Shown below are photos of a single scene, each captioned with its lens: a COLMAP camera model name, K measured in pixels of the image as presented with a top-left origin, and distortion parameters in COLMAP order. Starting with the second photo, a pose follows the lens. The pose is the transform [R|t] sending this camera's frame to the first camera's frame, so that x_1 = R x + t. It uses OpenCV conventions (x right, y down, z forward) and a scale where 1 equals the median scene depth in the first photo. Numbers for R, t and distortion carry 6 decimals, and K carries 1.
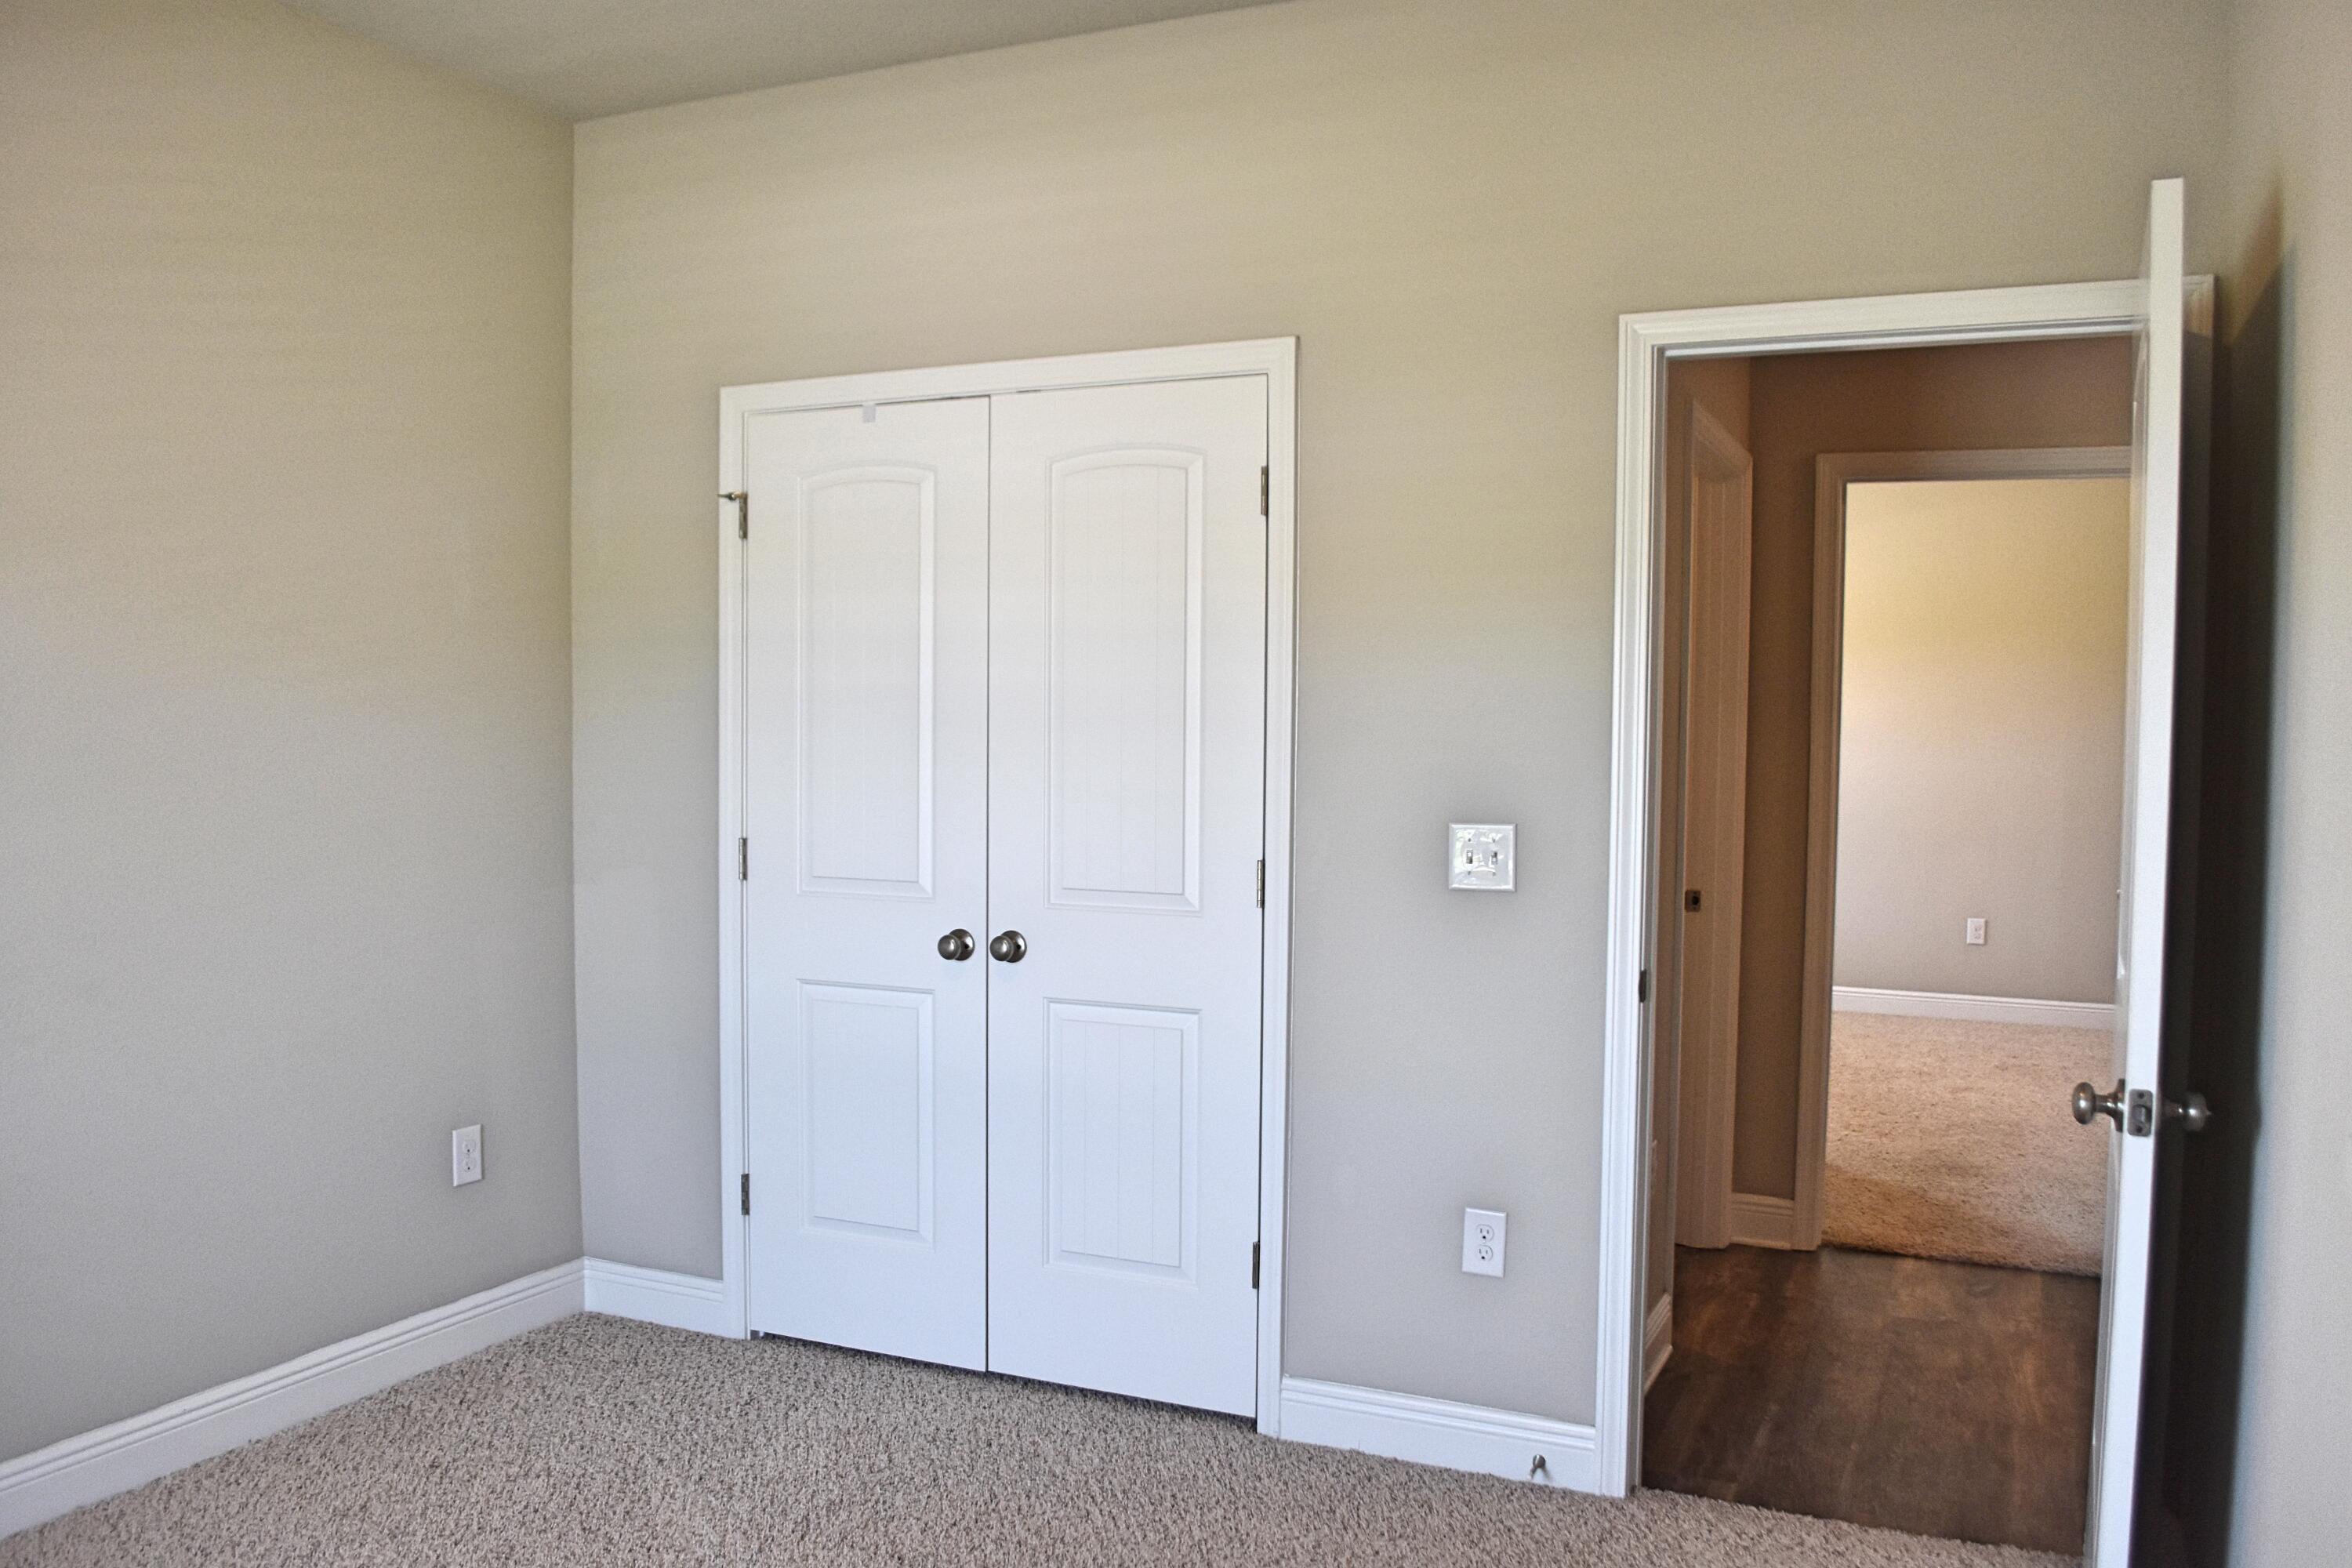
lens RADIAL K [[1794.6, 0, 1176.0], [0, 1794.6, 784.0], [0, 0, 1]] dist [-0.062800, 0.003308]
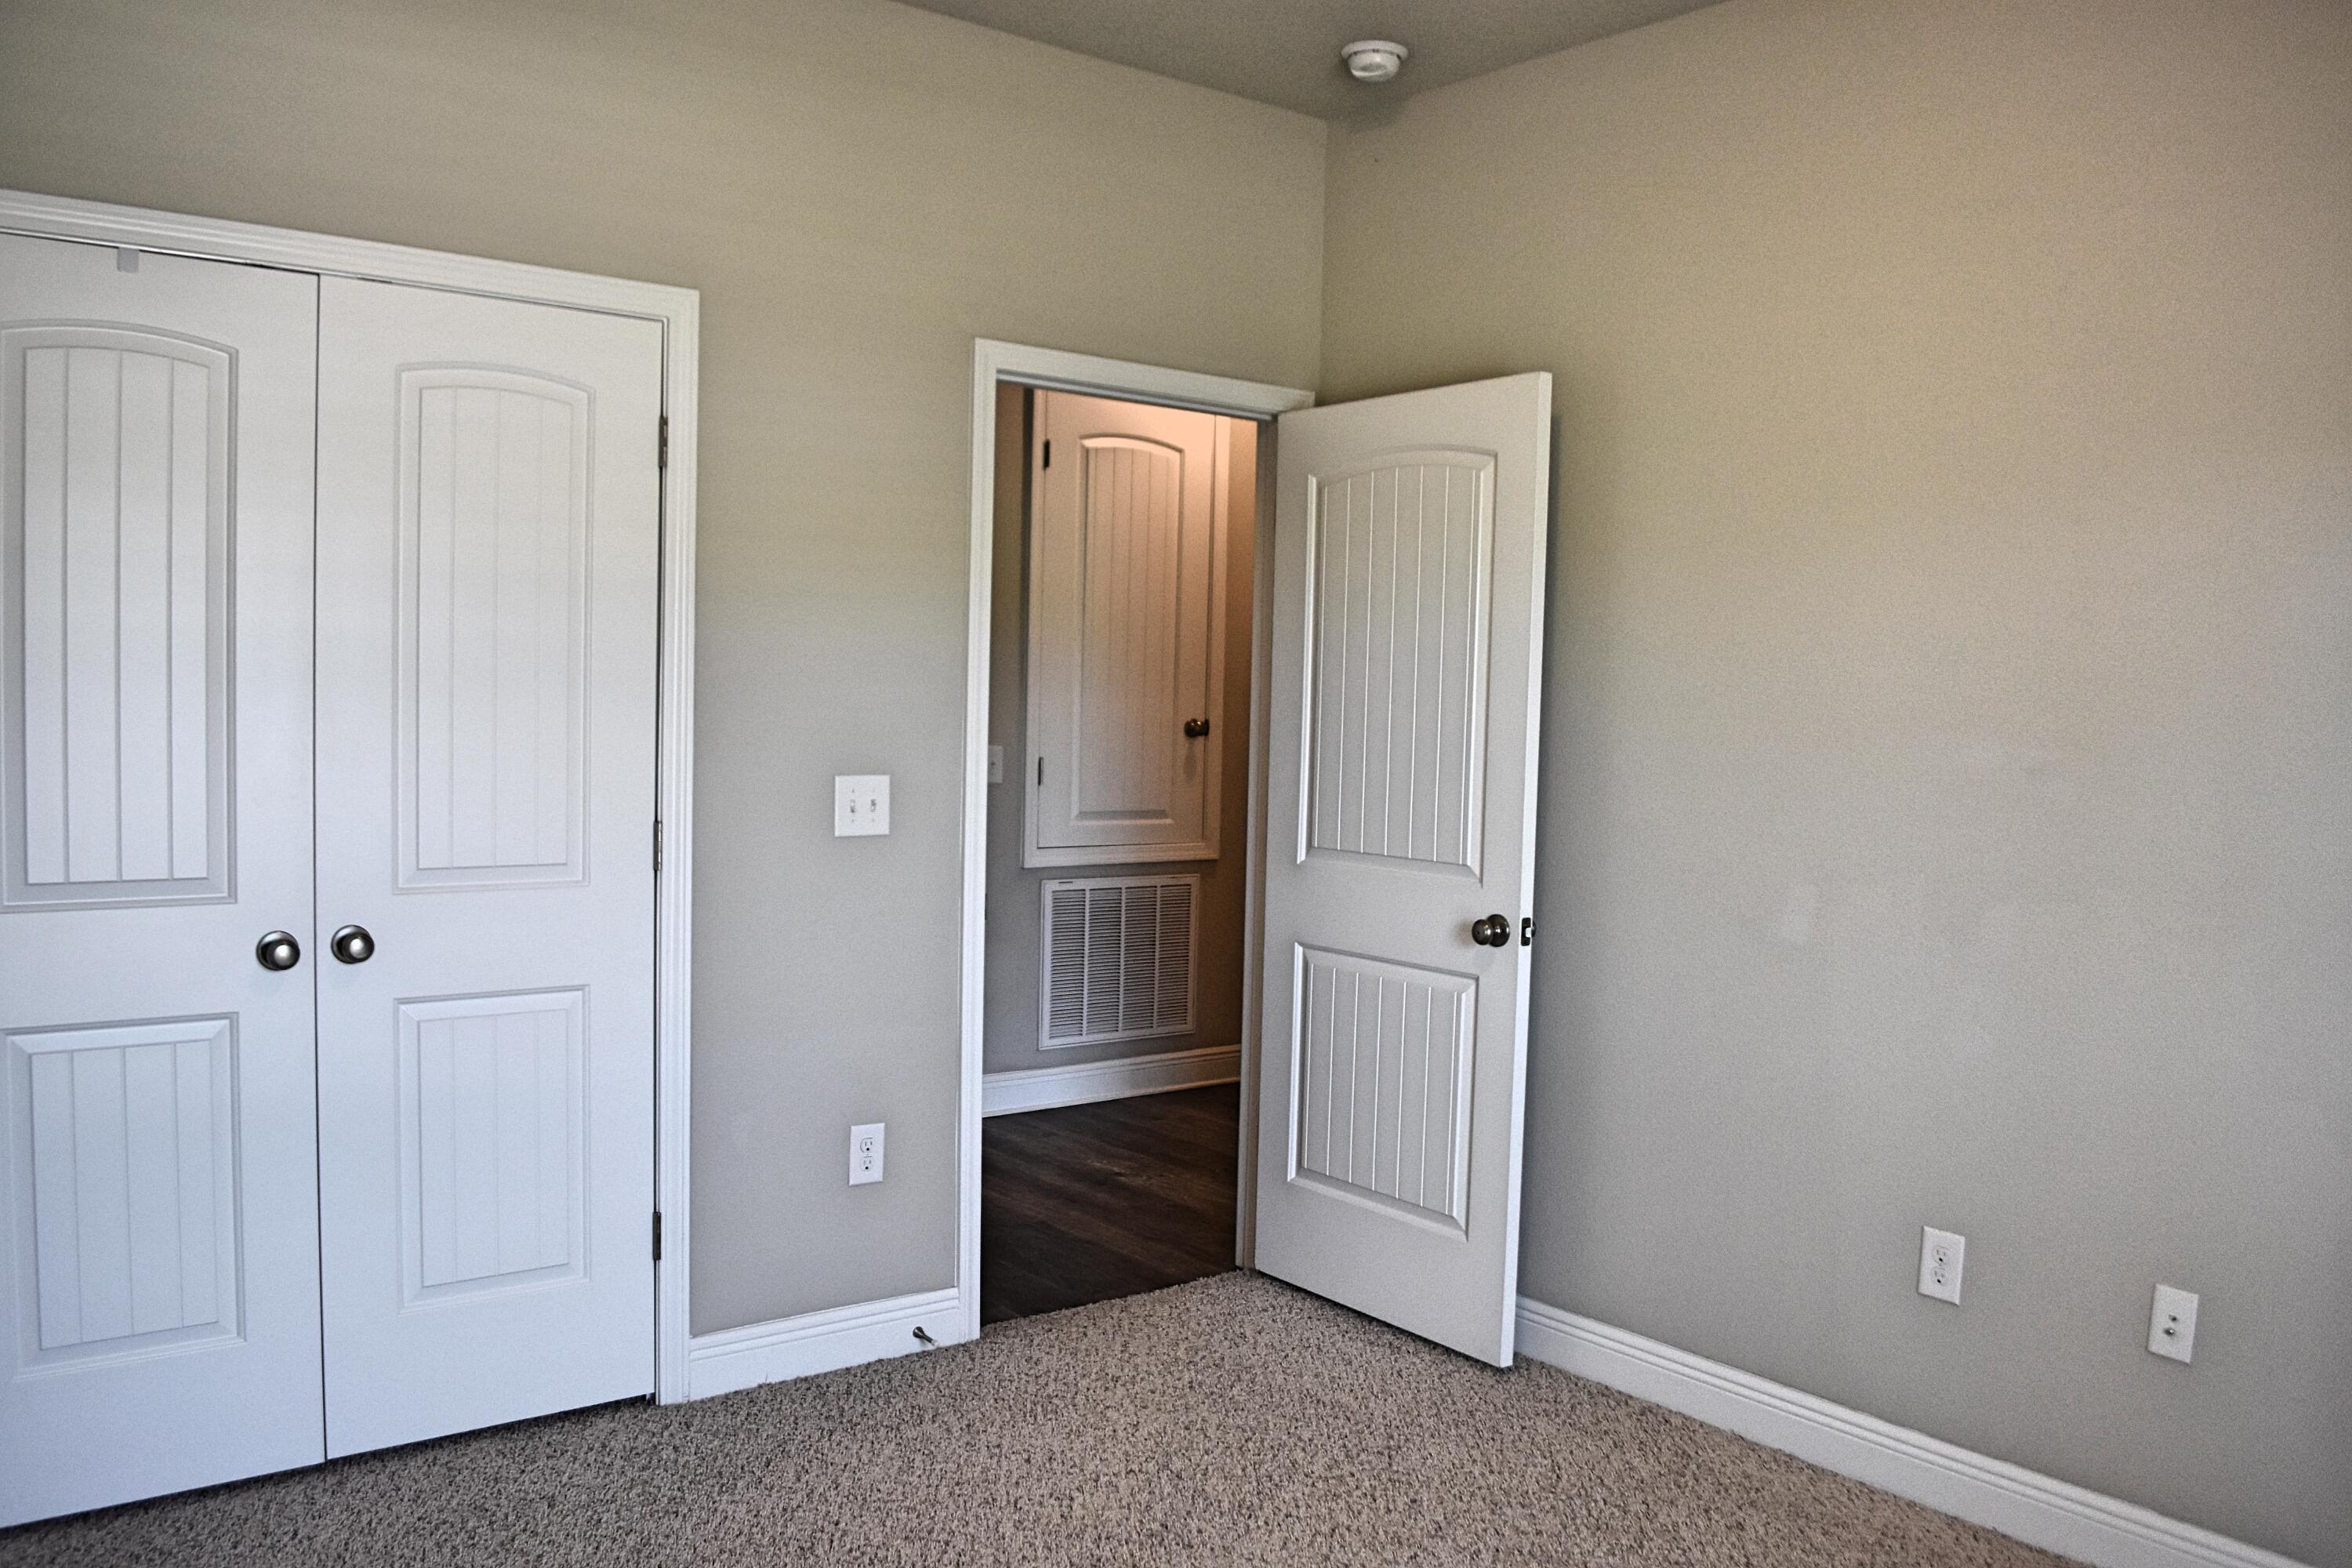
lens RADIAL K [[1794.6, 0, 1176.0], [0, 1794.6, 784.0], [0, 0, 1]] dist [-0.062800, 0.003308]
pose [[0.483763, -0.039257, 0.874318, -0.667883], [0.009815, 0.999174, 0.039432, -0.013996], [-0.875144, -0.010494, 0.483748, 0.287024]]
